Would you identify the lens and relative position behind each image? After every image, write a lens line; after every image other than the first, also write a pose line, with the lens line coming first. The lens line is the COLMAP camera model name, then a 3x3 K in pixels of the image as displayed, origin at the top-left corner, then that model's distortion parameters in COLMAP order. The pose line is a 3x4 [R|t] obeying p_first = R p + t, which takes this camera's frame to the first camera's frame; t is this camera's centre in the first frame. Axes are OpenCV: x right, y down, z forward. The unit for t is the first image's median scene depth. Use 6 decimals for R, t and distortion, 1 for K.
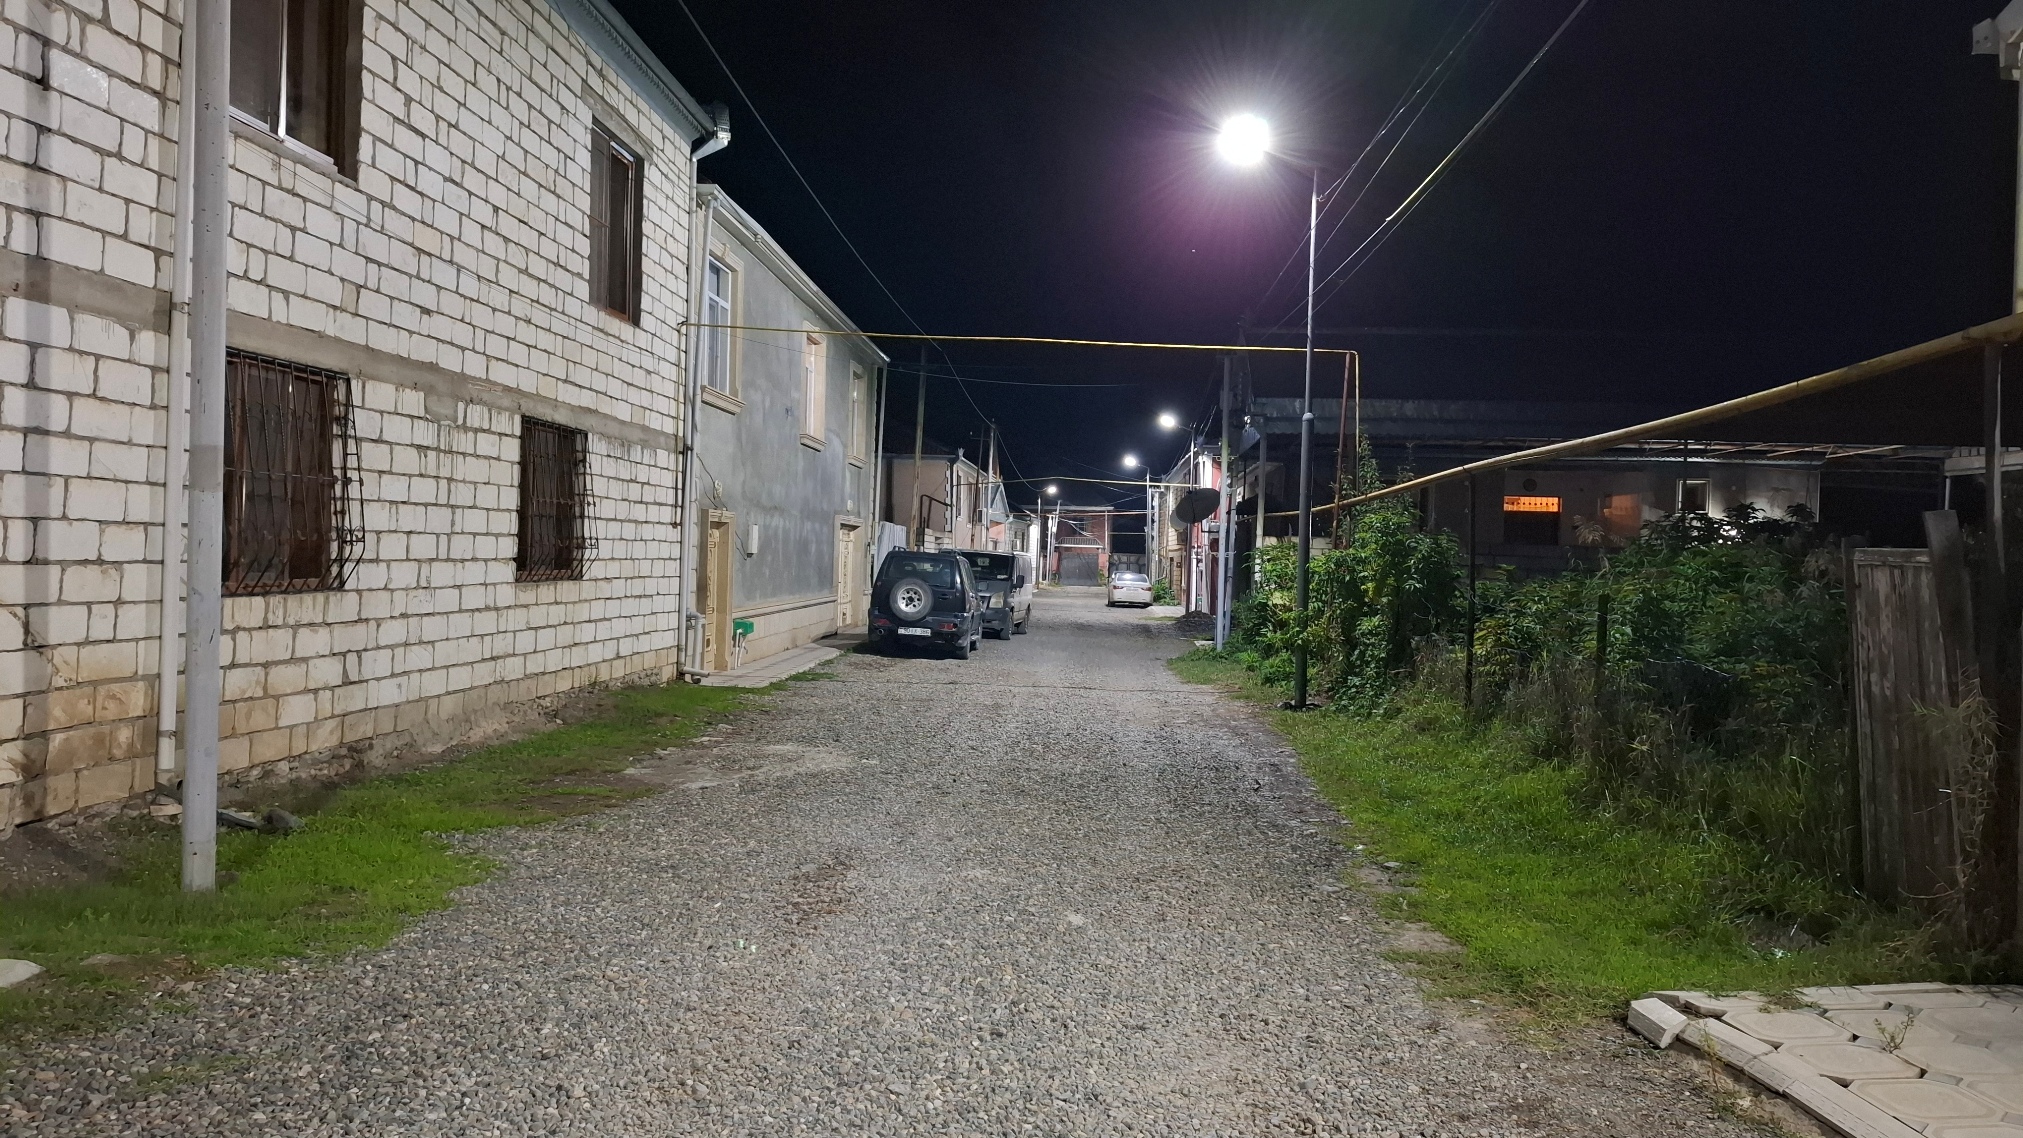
lens RADIAL K [[1378.1, 0, 991.7], [0, 1378.1, 568.0], [0, 0, 1]] dist [0.135572, -0.178756]
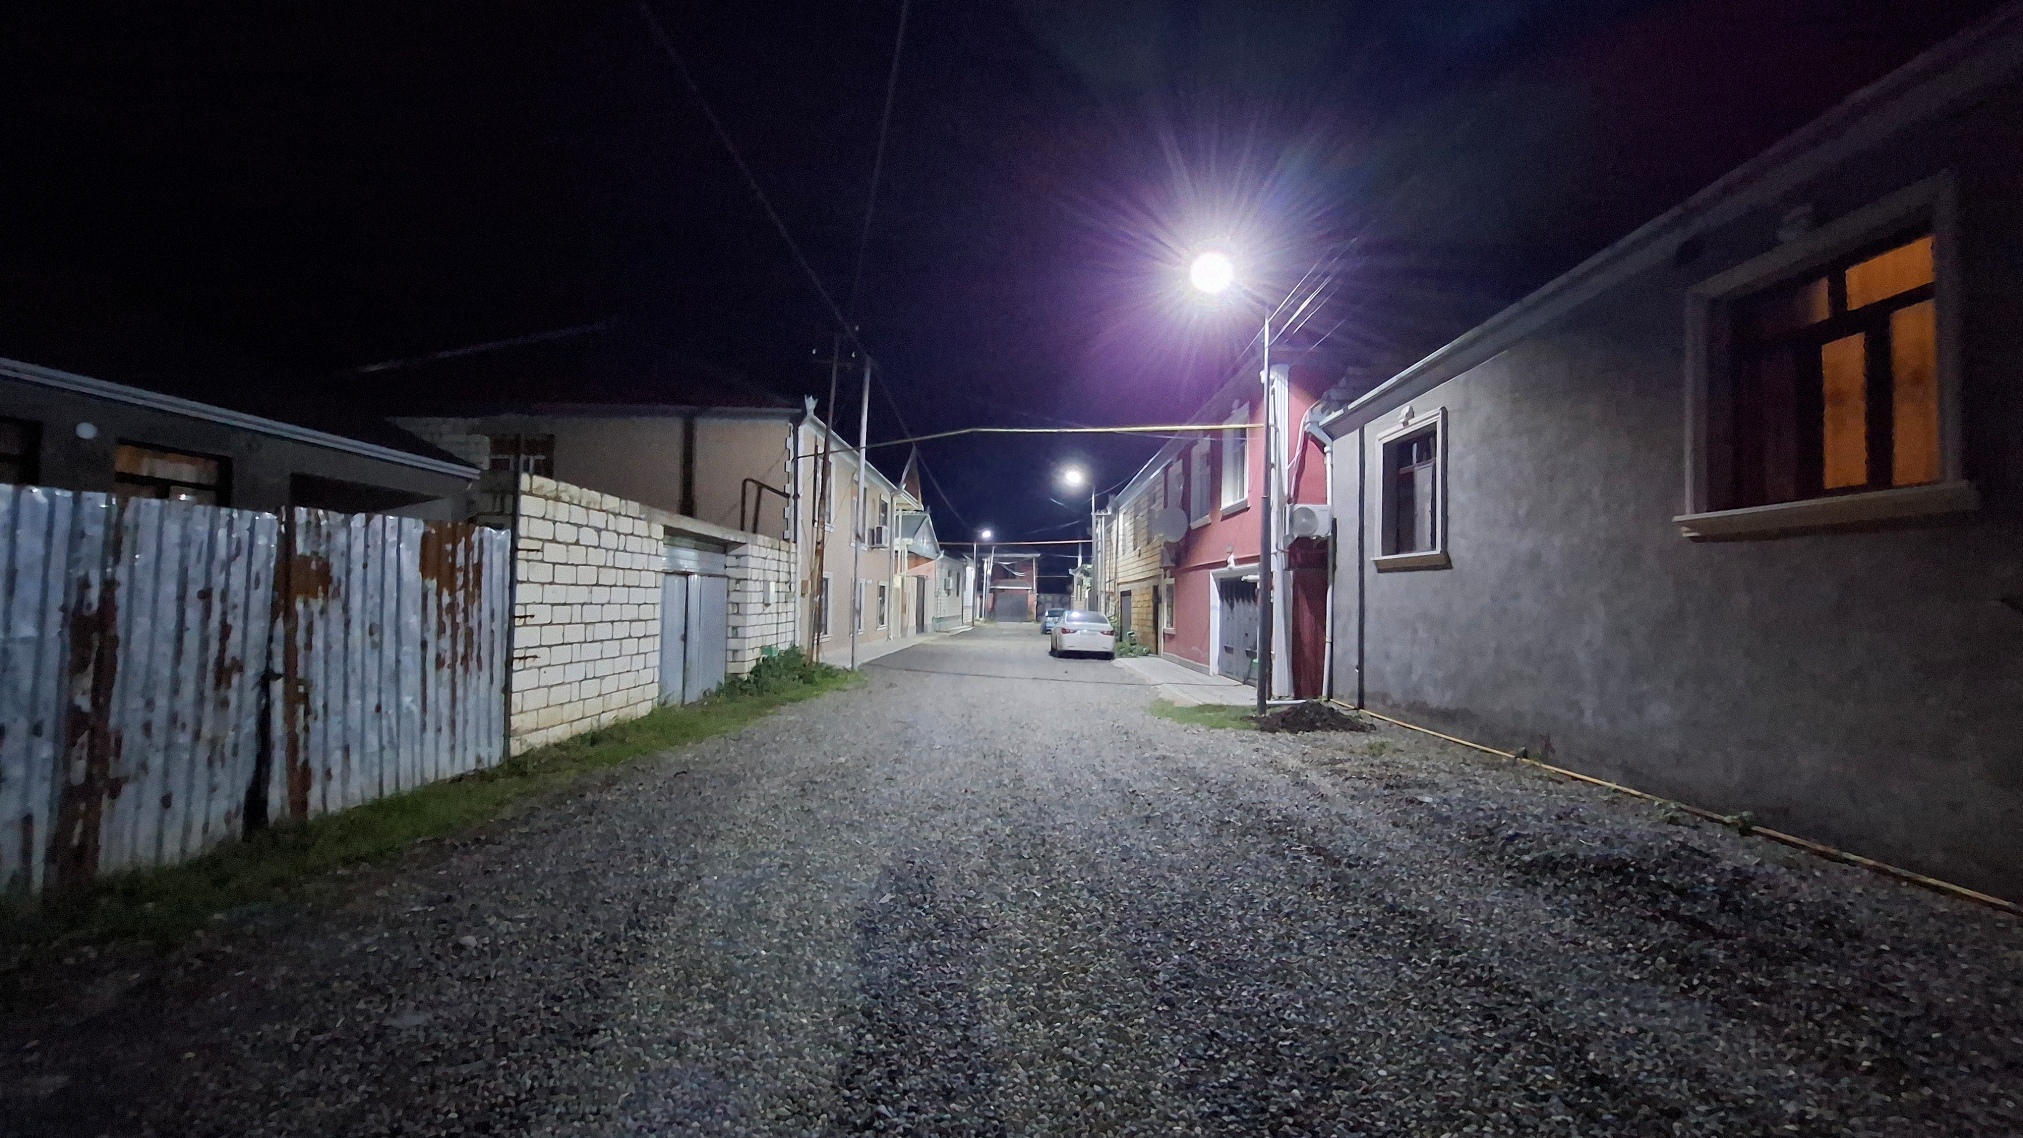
lens RADIAL K [[796.1, 0, 1019.8], [0, 796.1, 570.6], [0, 0, 1]] dist [-0.009930, -0.000097]
pose [[0.997076, -0.004878, 0.076261, 0.037944], [0.008411, 0.998903, -0.046071, 0.001710], [-0.075952, 0.046578, 0.996023, 0.642983]]
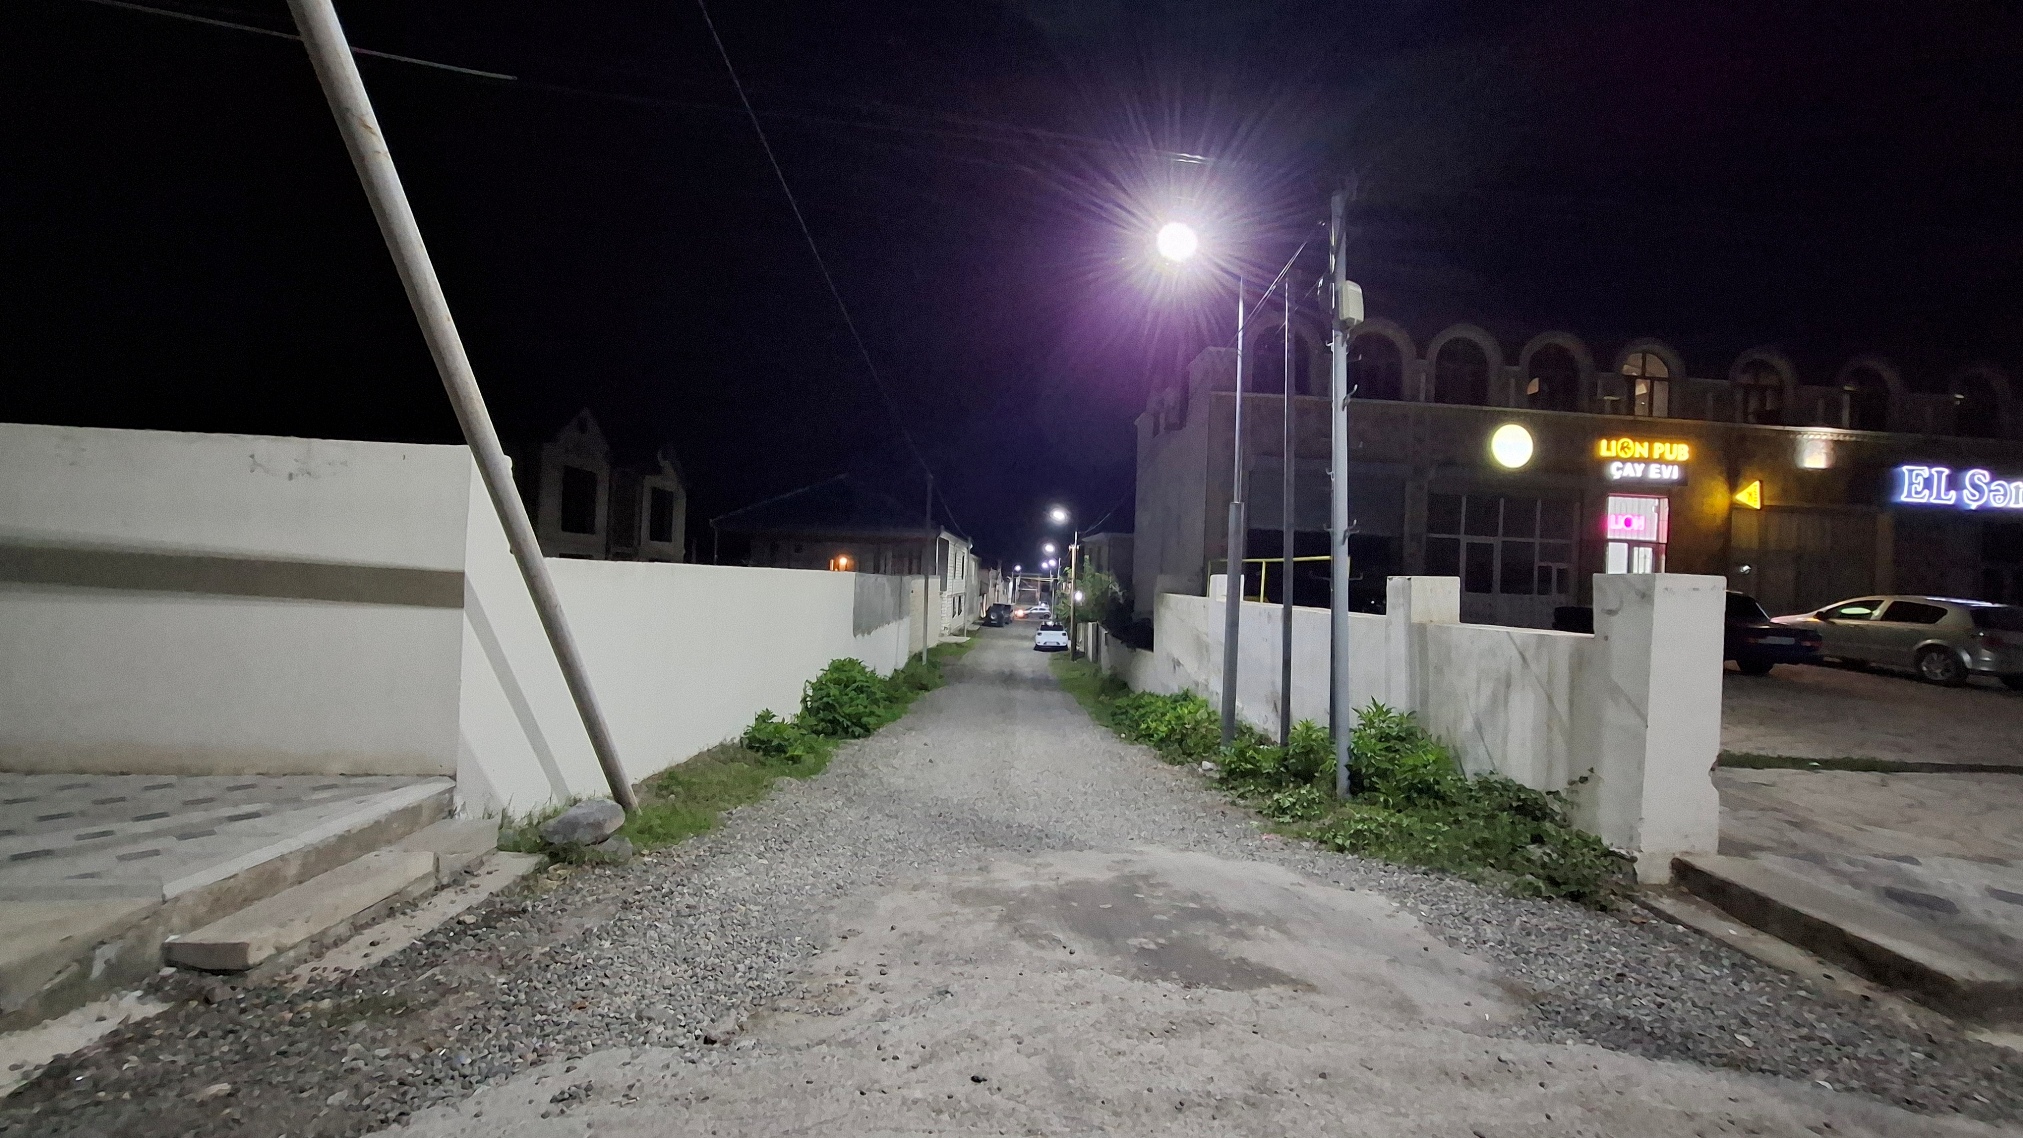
lens RADIAL K [[796.1, 0, 1019.8], [0, 796.1, 570.6], [0, 0, 1]] dist [-0.009930, -0.000097]
pose [[0.998425, 0.024412, 0.050506, -0.048751], [-0.023296, 0.999474, -0.022571, -0.034098], [-0.051030, 0.021359, 0.998469, -0.847549]]
